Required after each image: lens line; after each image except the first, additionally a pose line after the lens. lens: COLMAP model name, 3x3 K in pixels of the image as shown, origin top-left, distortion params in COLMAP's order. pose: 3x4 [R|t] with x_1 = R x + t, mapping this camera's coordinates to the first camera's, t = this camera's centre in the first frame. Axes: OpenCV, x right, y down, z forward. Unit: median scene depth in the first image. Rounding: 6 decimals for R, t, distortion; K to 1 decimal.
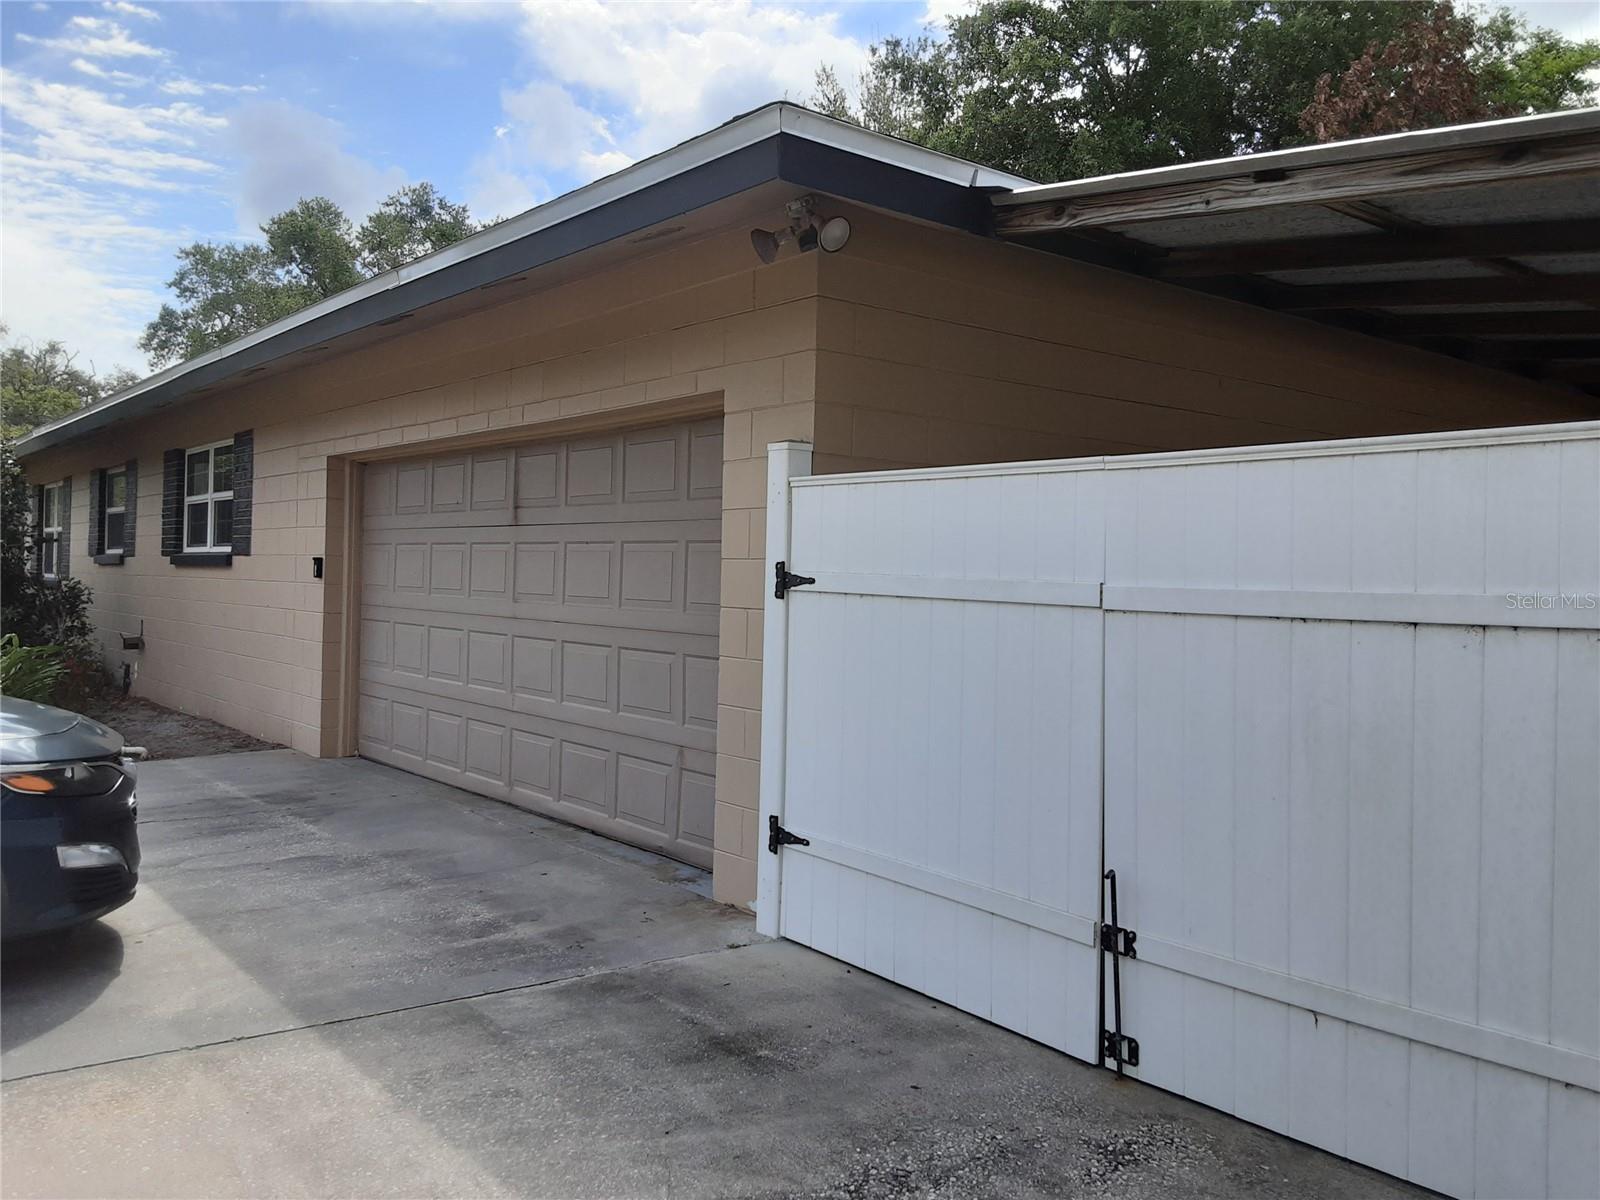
lens RADIAL K [[1321.2, 0, 809.7], [0, 1321.2, 566.7], [0, 0, 1]] dist [0.135582, -0.217512]
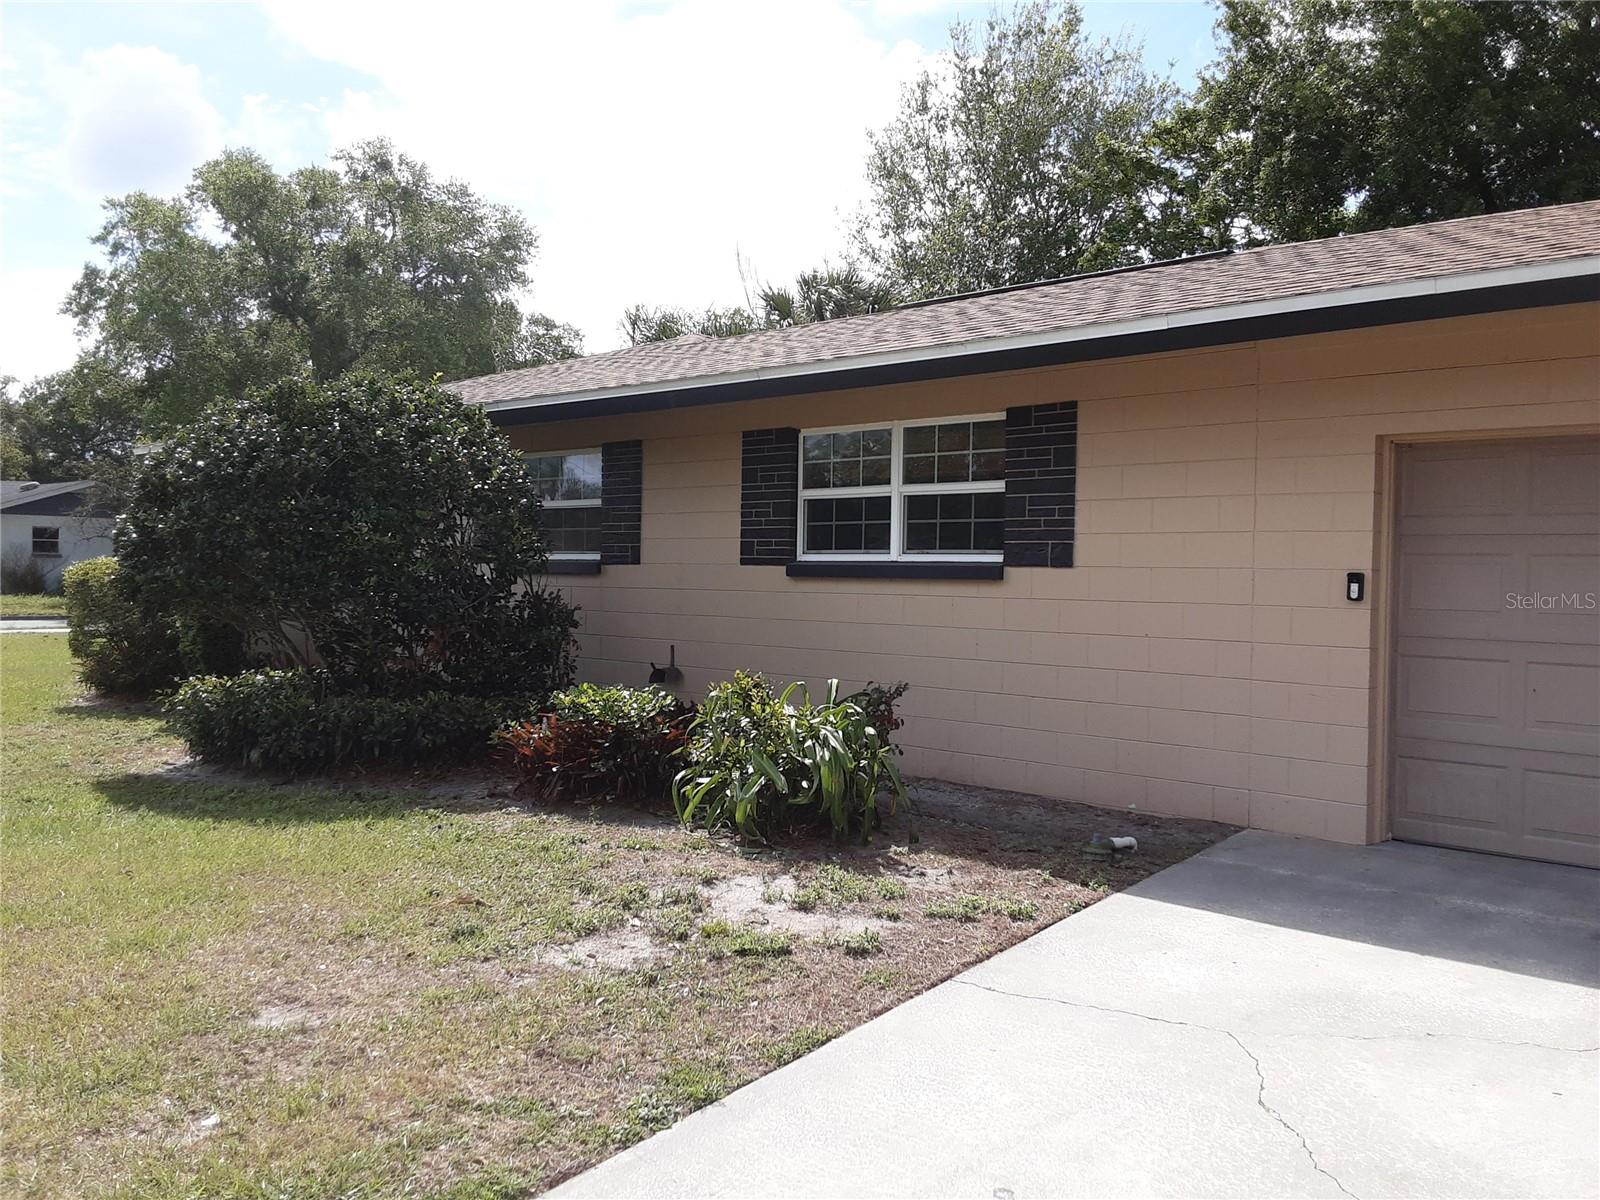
lens RADIAL K [[1321.2, 0, 809.7], [0, 1321.2, 566.7], [0, 0, 1]] dist [0.135582, -0.217512]
pose [[0.985988, -0.007654, 0.166639, -0.168856], [0.006286, 0.999942, 0.008740, -0.003886], [-0.166696, -0.007570, 0.985979, 0.068146]]
